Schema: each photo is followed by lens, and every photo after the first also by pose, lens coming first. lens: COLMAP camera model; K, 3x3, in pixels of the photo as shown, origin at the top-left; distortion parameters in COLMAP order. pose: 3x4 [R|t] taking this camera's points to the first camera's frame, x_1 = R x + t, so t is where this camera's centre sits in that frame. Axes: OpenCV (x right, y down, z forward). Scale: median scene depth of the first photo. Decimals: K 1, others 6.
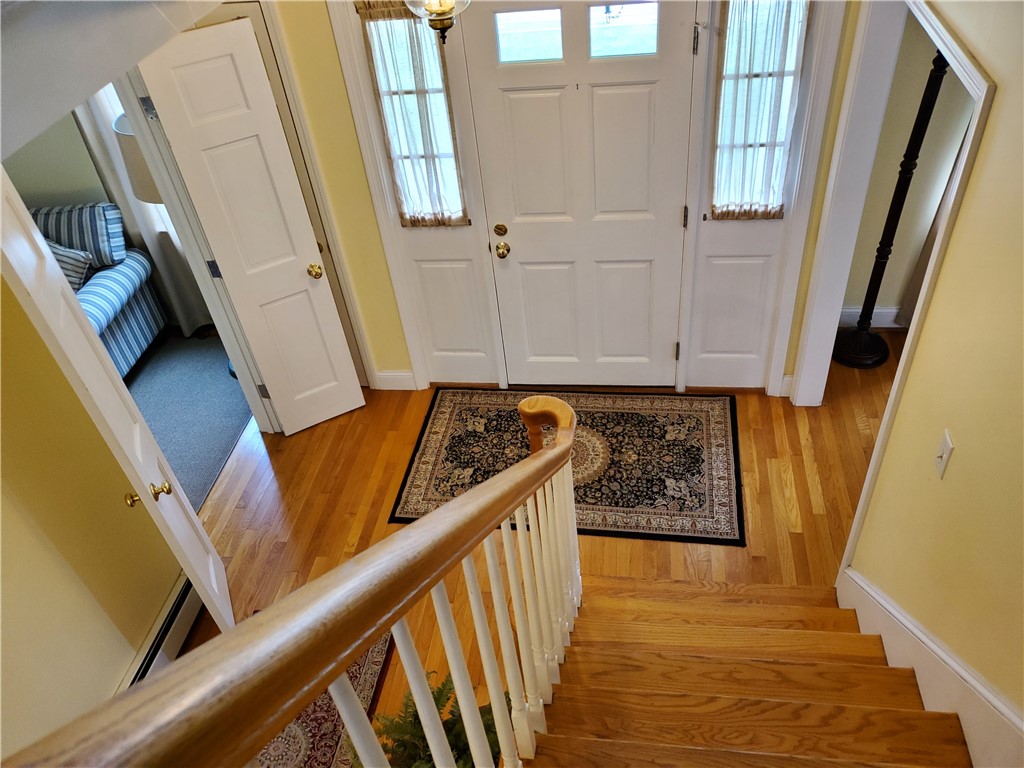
lens RADIAL K [[781.7, 0, 522.7], [0, 781.7, 398.3], [0, 0, 1]] dist [0.142683, -0.236004]
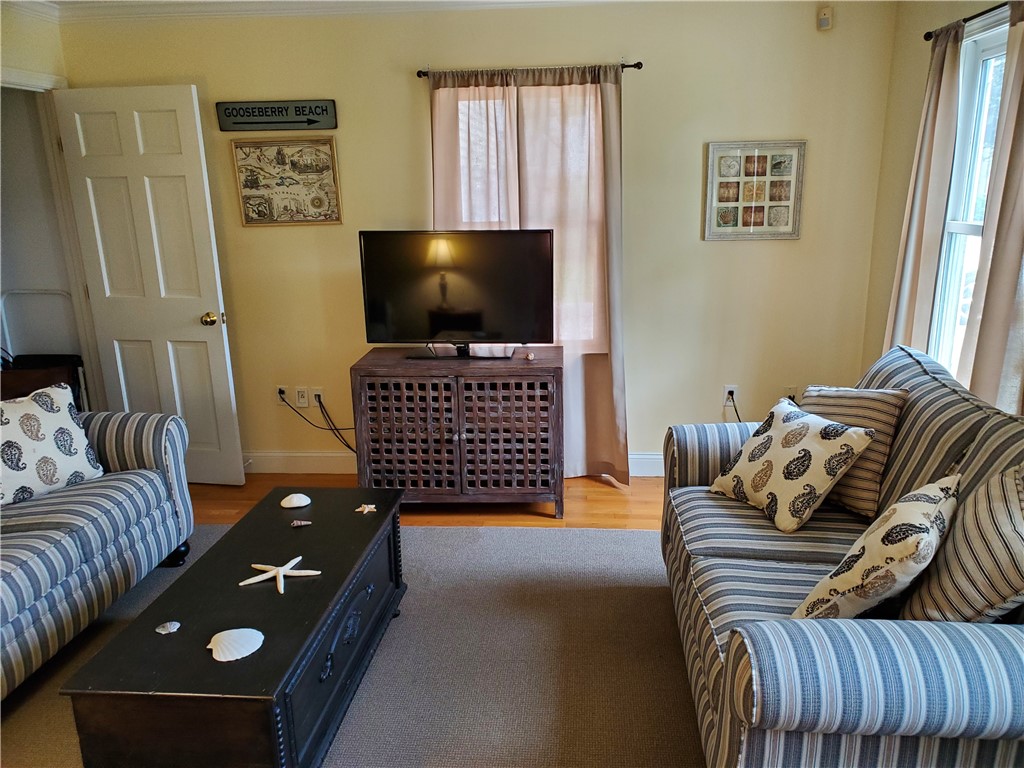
lens RADIAL K [[781.7, 0, 522.7], [0, 781.7, 398.3], [0, 0, 1]] dist [0.142683, -0.236004]
pose [[0.063755, 0.339908, -0.938295, -0.272672], [-0.640192, 0.735187, 0.222830, -0.181316], [0.765565, 0.586483, 0.264478, 0.745149]]
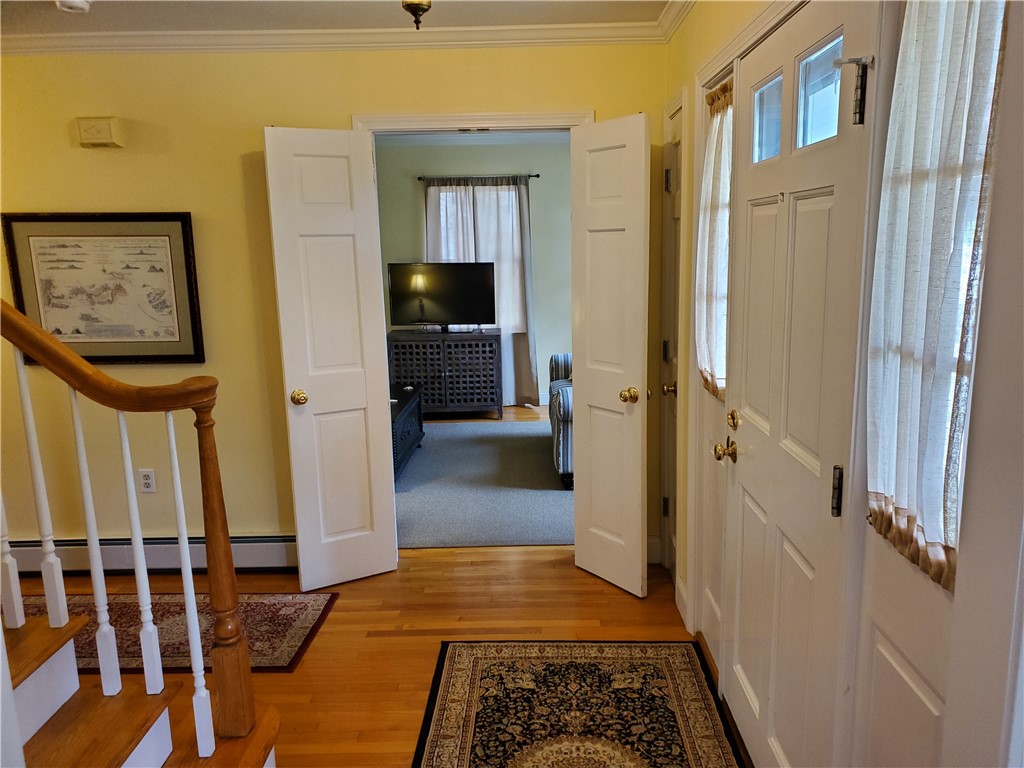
lens RADIAL K [[781.7, 0, 522.7], [0, 781.7, 398.3], [0, 0, 1]] dist [0.142683, -0.236004]
pose [[0.136583, 0.285491, -0.948599, 0.524304], [-0.639910, 0.756407, 0.135512, -0.191584], [0.756214, 0.588510, 0.286001, 0.631619]]
